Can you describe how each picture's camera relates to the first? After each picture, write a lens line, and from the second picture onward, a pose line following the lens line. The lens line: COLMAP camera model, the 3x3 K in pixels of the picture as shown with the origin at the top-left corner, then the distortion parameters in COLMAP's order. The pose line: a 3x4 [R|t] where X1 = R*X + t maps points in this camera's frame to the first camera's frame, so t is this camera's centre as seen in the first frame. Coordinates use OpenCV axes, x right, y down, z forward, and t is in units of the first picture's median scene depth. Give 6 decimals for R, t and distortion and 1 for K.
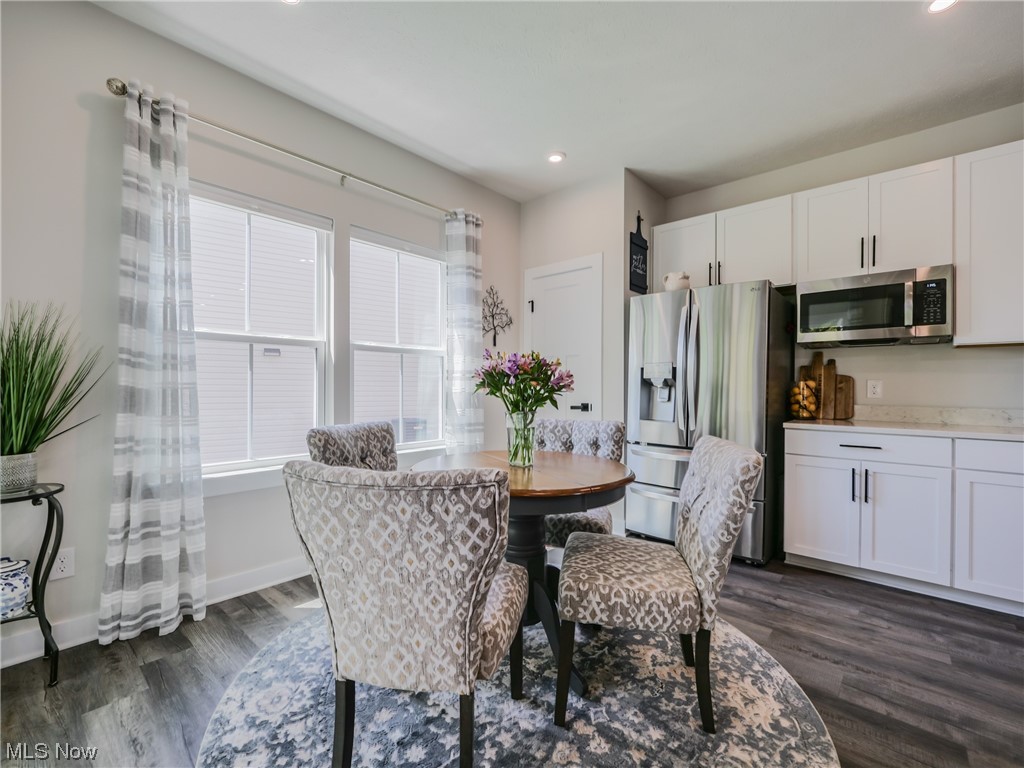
lens RADIAL K [[453.5, 0, 510.5], [0, 453.5, 387.0], [0, 0, 1]] dist [-0.002407, -0.000430]
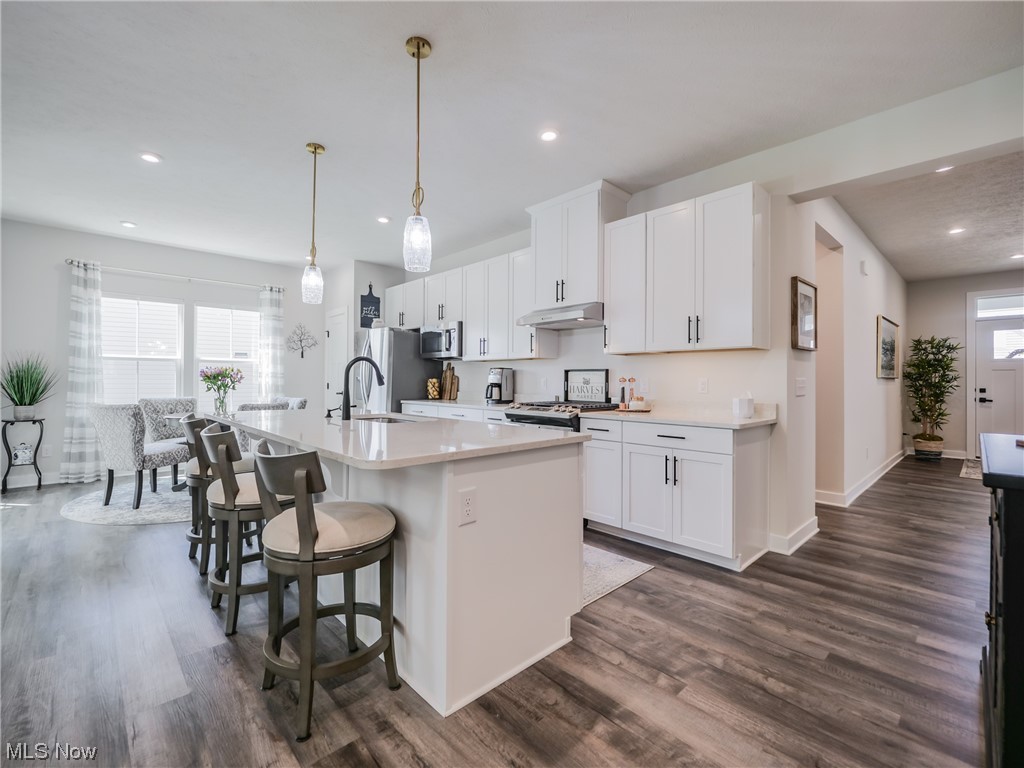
lens RADIAL K [[453.7, 0, 508.8], [0, 453.7, 377.7], [0, 0, 1]] dist [0.001205, -0.000301]
pose [[0.996253, 0.001351, -0.086473, 1.362599], [-0.002078, 0.999963, -0.008320, -0.002902], [0.086459, 0.008468, 0.996219, -0.990702]]
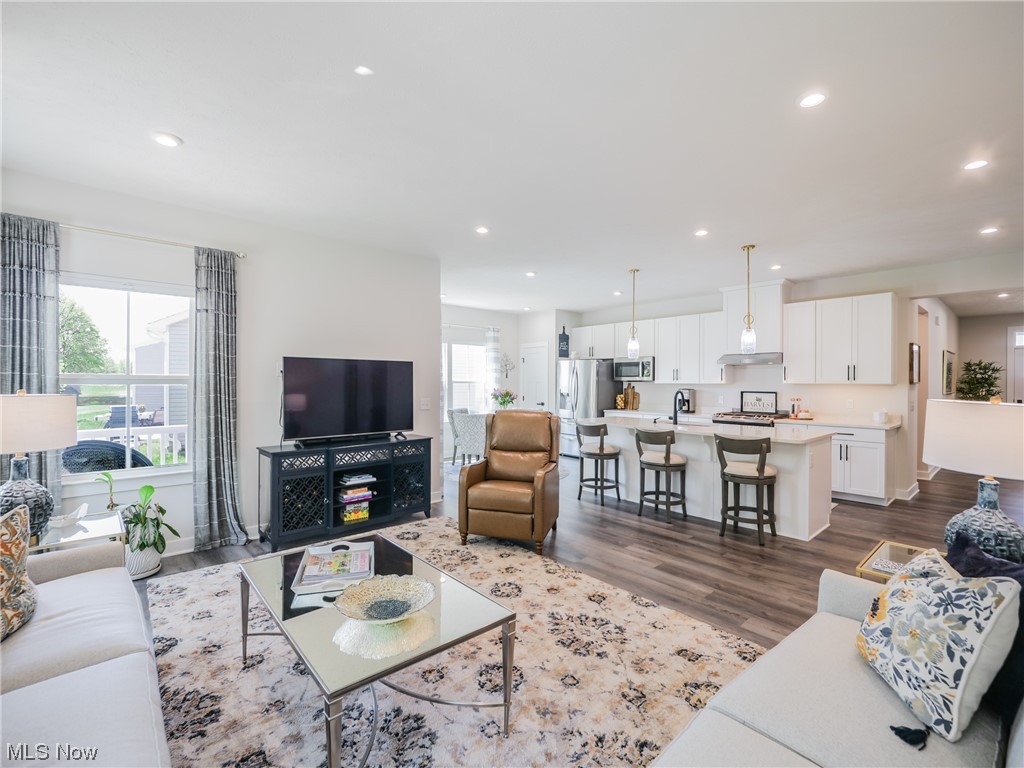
lens RADIAL K [[453.7, 0, 508.8], [0, 453.7, 377.7], [0, 0, 1]] dist [0.001205, -0.000301]
pose [[0.993110, -0.001166, -0.117178, 0.385241], [-0.000321, 0.999920, -0.012672, -0.094061], [0.117183, 0.012622, 0.993030, -2.054019]]
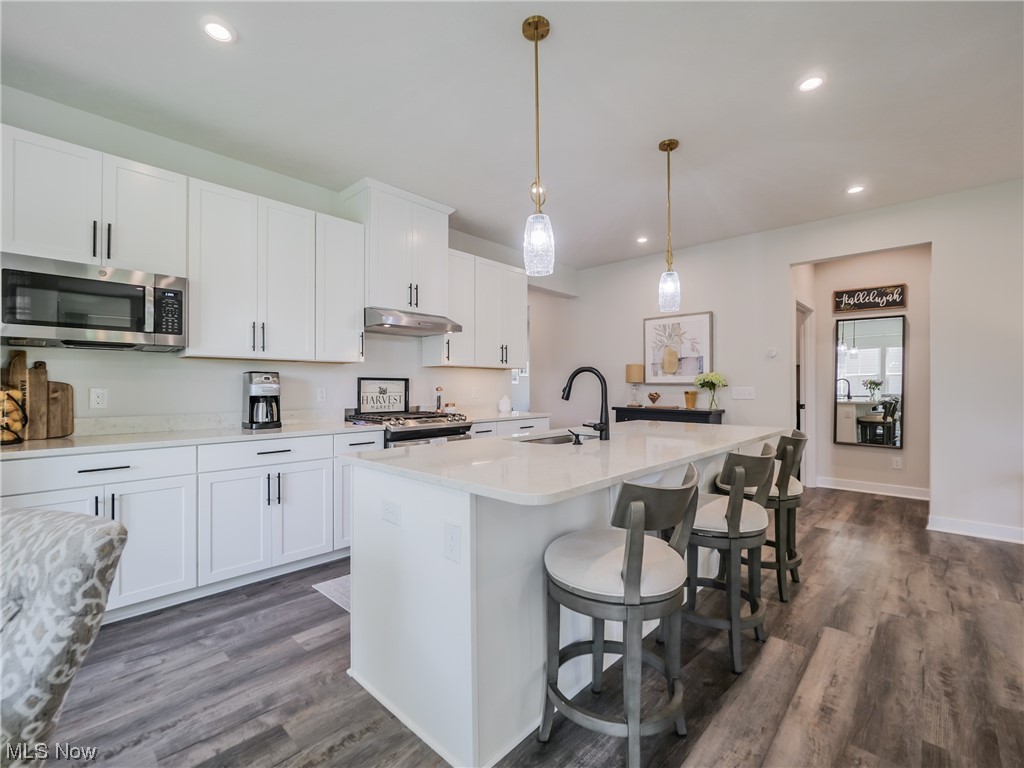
lens RADIAL K [[453.5, 0, 510.5], [0, 453.5, 387.0], [0, 0, 1]] dist [-0.002407, -0.000430]
pose [[0.027686, -0.005219, 0.999603, -0.051170], [0.002316, 0.999984, 0.005157, -0.024211], [-0.999614, 0.002172, 0.027698, 0.219308]]
